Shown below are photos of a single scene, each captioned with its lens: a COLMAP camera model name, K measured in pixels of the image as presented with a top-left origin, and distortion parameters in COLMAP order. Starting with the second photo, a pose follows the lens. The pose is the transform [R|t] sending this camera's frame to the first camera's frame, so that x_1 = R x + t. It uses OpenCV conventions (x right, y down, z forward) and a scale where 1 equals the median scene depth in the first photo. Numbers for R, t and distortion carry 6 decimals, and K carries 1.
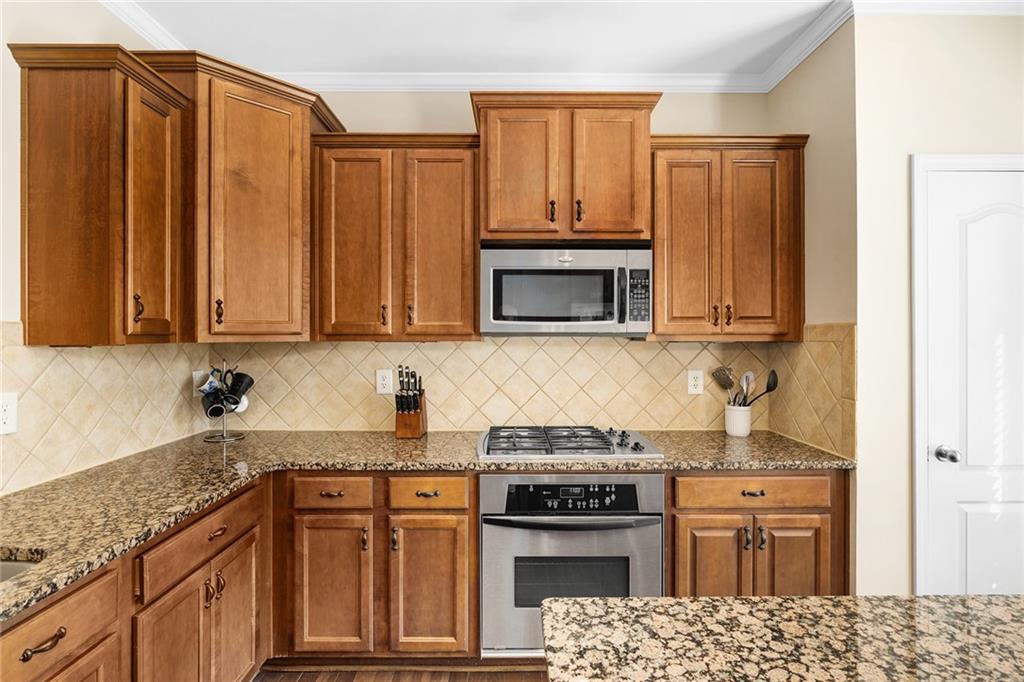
lens RADIAL K [[500.2, 0, 510.7], [0, 500.2, 334.5], [0, 0, 1]] dist [-0.009390, 0.000161]
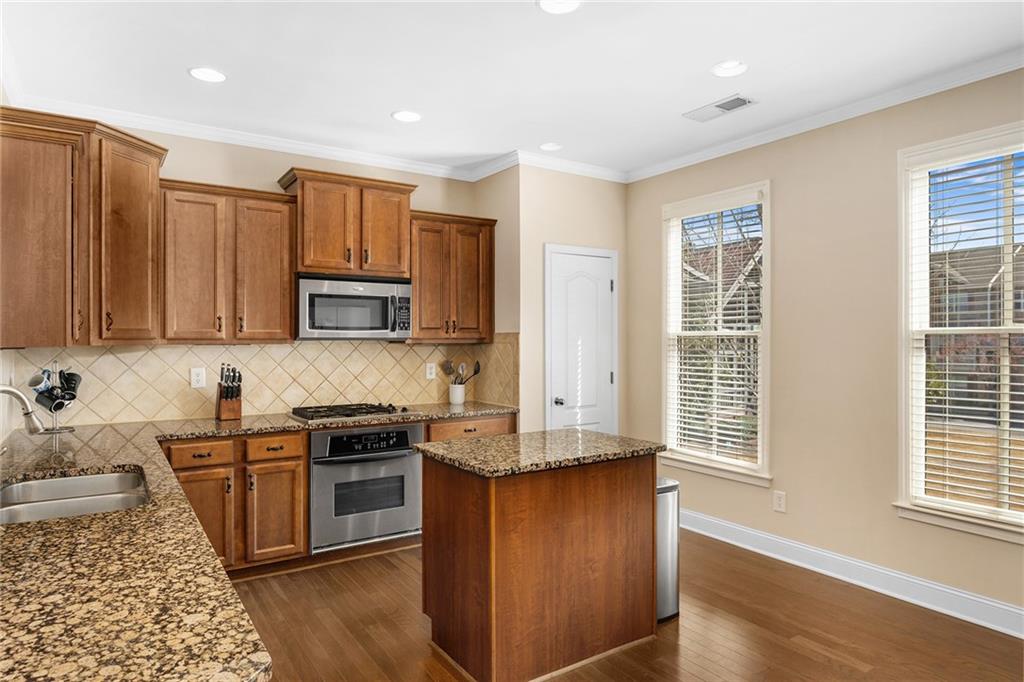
lens RADIAL K [[623.6, 0, 512.0], [0, 623.6, 341.0], [0, 0, 1]] dist [0.000207, -0.000318]
pose [[0.837269, -0.002333, 0.546786, -0.520780], [-0.000164, 0.999990, 0.004519, -0.002348], [-0.546791, -0.003873, 0.837260, -0.807057]]
